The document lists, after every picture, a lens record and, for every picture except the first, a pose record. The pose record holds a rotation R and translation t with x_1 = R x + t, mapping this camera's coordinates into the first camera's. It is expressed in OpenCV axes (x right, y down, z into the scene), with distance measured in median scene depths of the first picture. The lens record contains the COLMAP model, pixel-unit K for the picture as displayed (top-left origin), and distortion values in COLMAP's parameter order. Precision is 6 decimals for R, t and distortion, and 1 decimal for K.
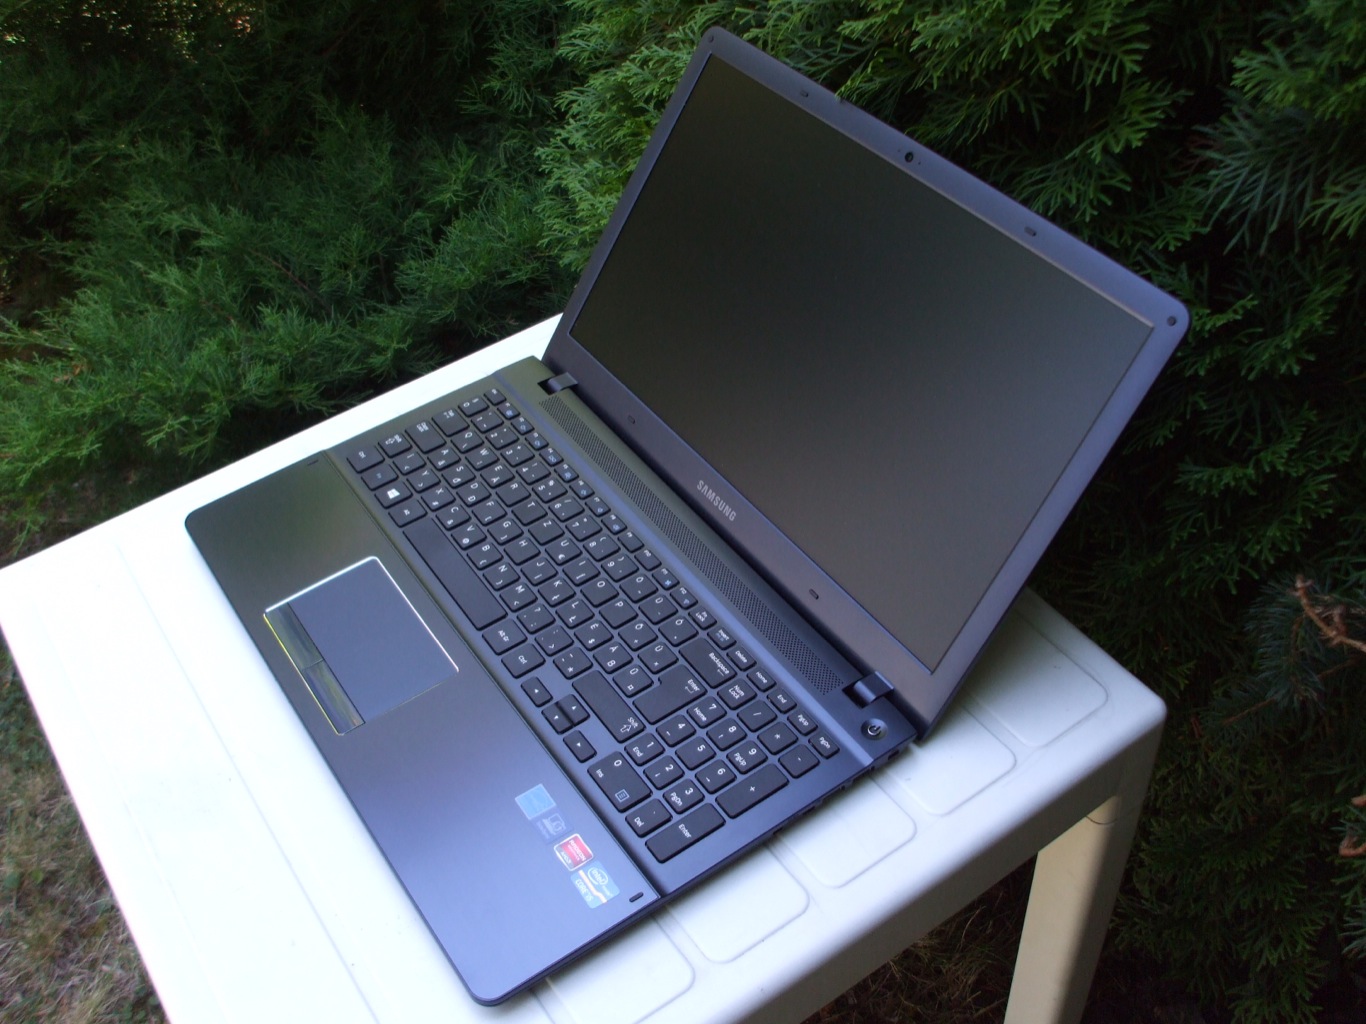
lens RADIAL K [[1427.1, 0, 683.0], [0, 1427.1, 512.0], [0, 0, 1]] dist [-0.181320, 0.260337]
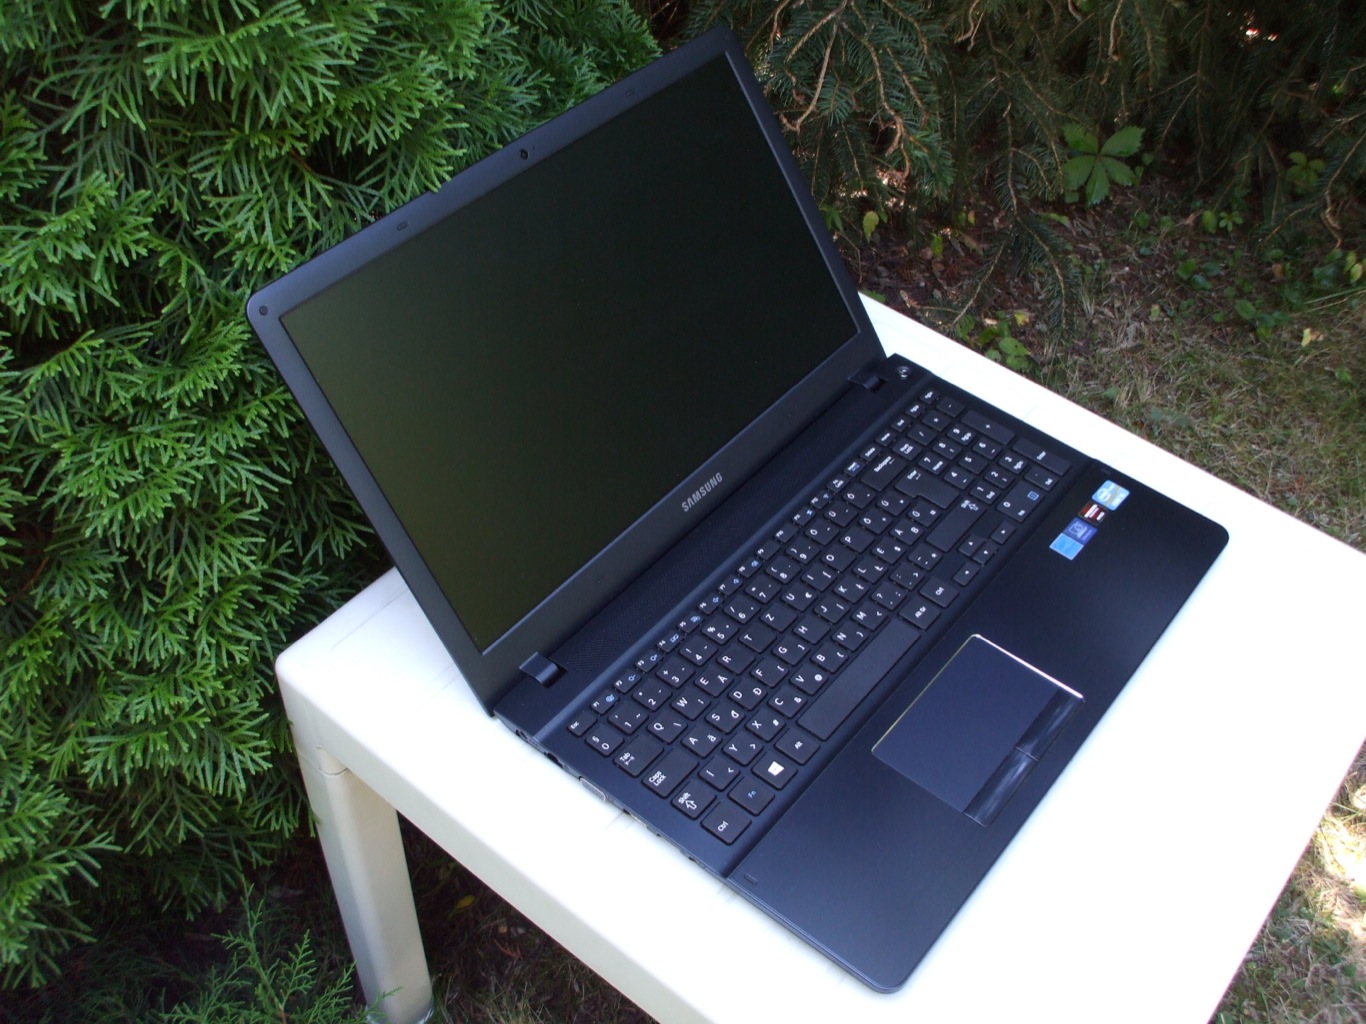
lens RADIAL K [[1427.1, 0, 683.0], [0, 1427.1, 512.0], [0, 0, 1]] dist [-0.181320, 0.260337]
pose [[-0.291383, -0.656817, 0.695476, -0.765020], [0.658399, 0.389727, 0.643913, -0.739228], [-0.693979, 0.645526, 0.318888, 0.757672]]
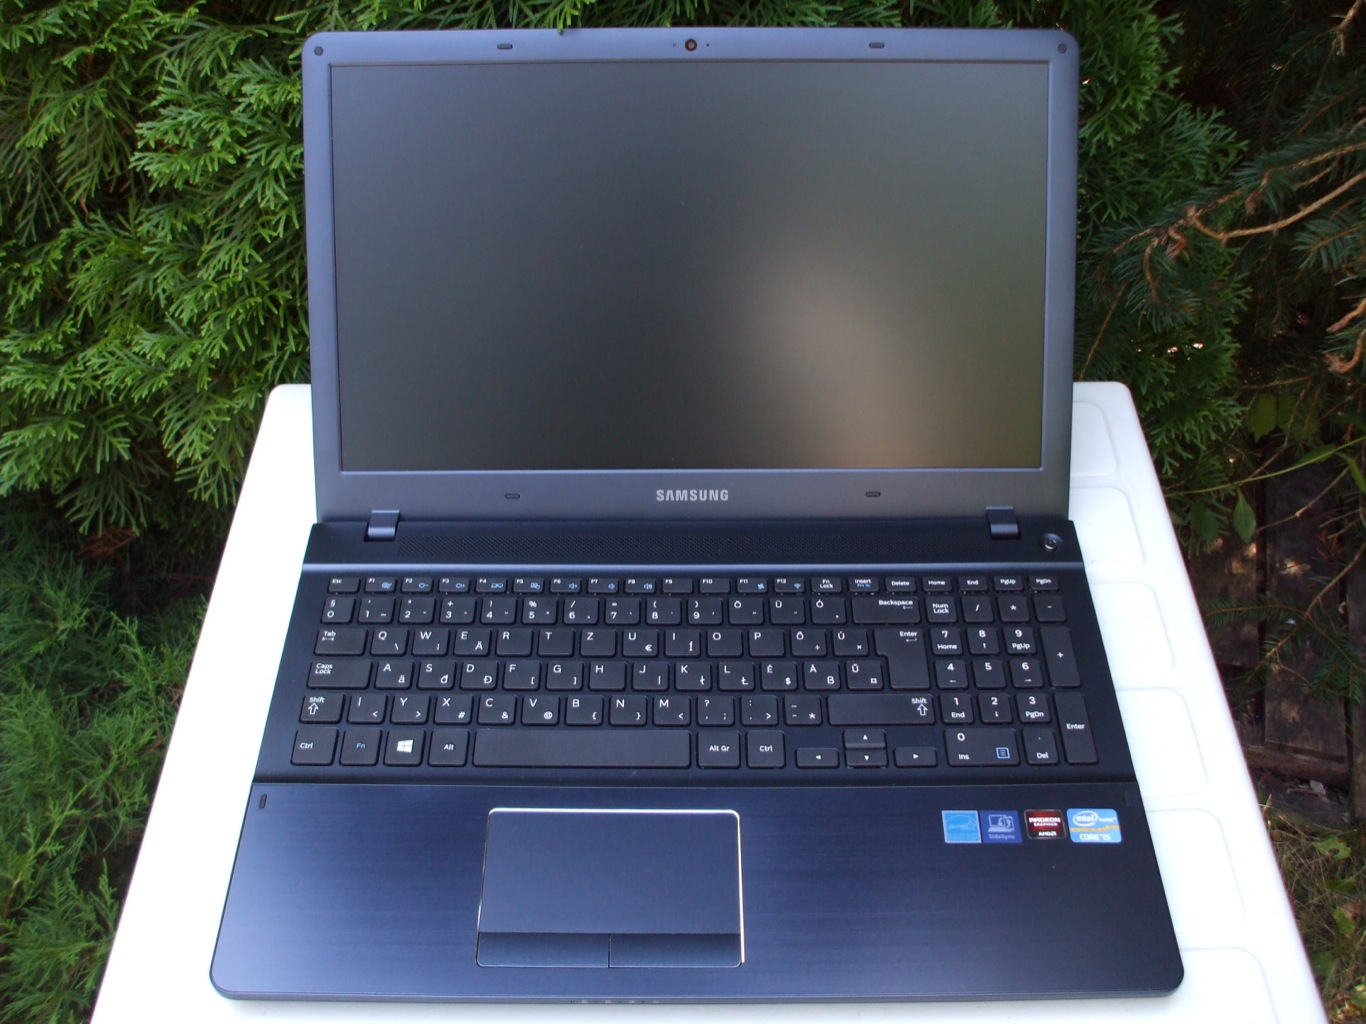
lens RADIAL K [[1427.1, 0, 683.0], [0, 1427.1, 512.0], [0, 0, 1]] dist [-0.181320, 0.260337]
pose [[0.559431, -0.563440, 0.607925, -0.564794], [0.560383, 0.797515, 0.223475, -0.216937], [-0.610744, 0.215652, 0.761896, 0.375161]]
